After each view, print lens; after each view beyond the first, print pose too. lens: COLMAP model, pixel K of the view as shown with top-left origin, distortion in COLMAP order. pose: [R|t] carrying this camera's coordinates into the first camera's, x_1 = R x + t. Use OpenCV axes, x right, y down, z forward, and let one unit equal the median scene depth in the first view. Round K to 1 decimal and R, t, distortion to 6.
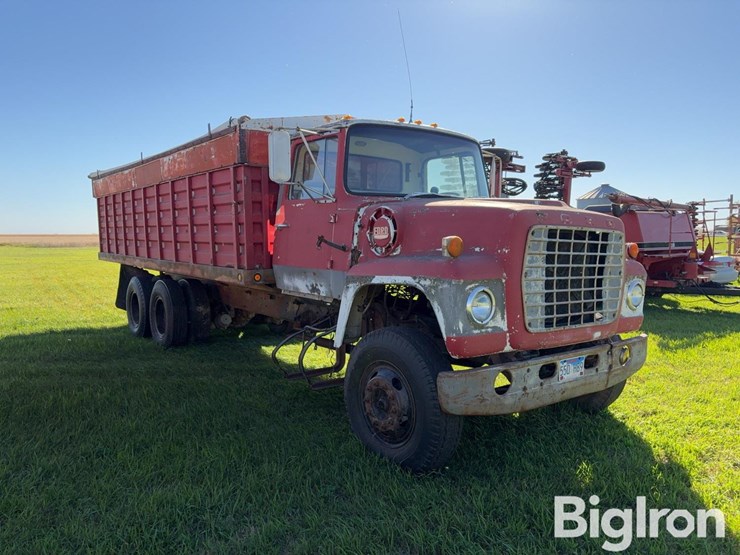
lens RADIAL K [[559.9, 0, 368.3], [0, 559.9, 281.4], [0, 0, 1]] dist [0.086658, -0.118603]
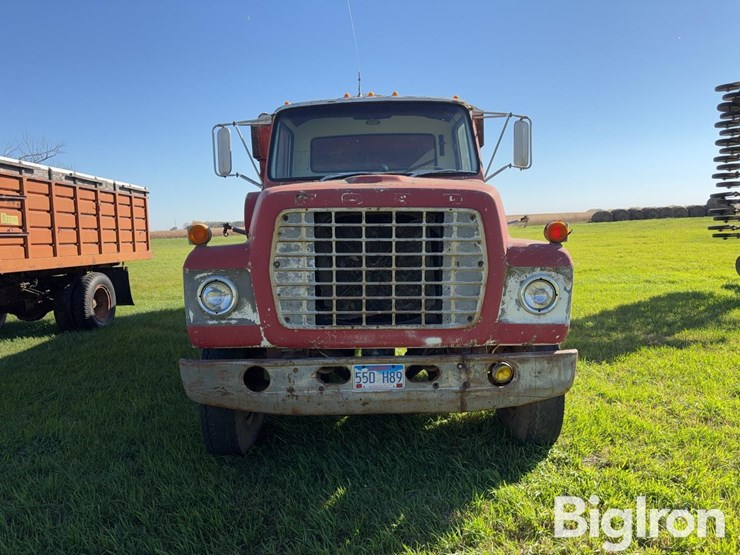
lens RADIAL K [[559.9, 0, 368.3], [0, 559.9, 281.4], [0, 0, 1]] dist [0.086658, -0.118603]
pose [[0.785611, 0.038683, -0.617510, 0.630656], [-0.016288, 0.998991, 0.041858, -0.016224], [0.618506, -0.022826, 0.785448, 0.253476]]
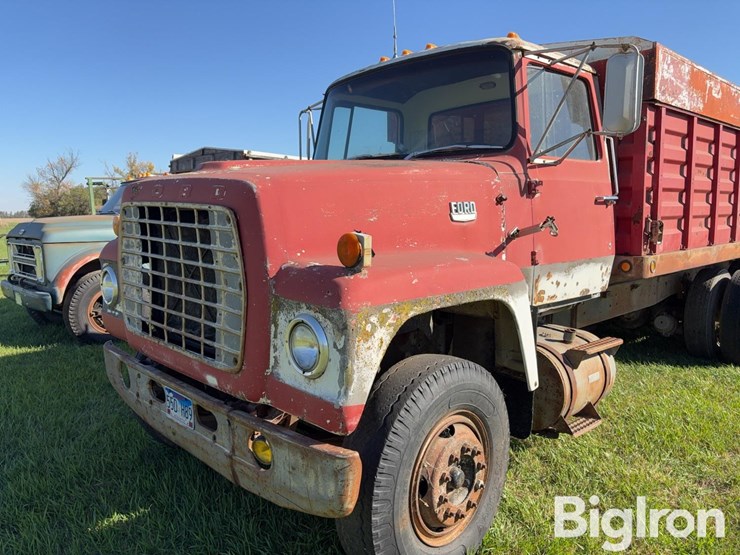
lens RADIAL K [[563.3, 0, 370.0], [0, 563.3, 277.5], [0, 0, 1]] dist [0.018297, 0.000583]
pose [[0.107199, 0.111512, -0.987964, 0.775550], [-0.074617, 0.991790, 0.103847, -0.068694], [0.991434, 0.062587, 0.114639, 0.844140]]
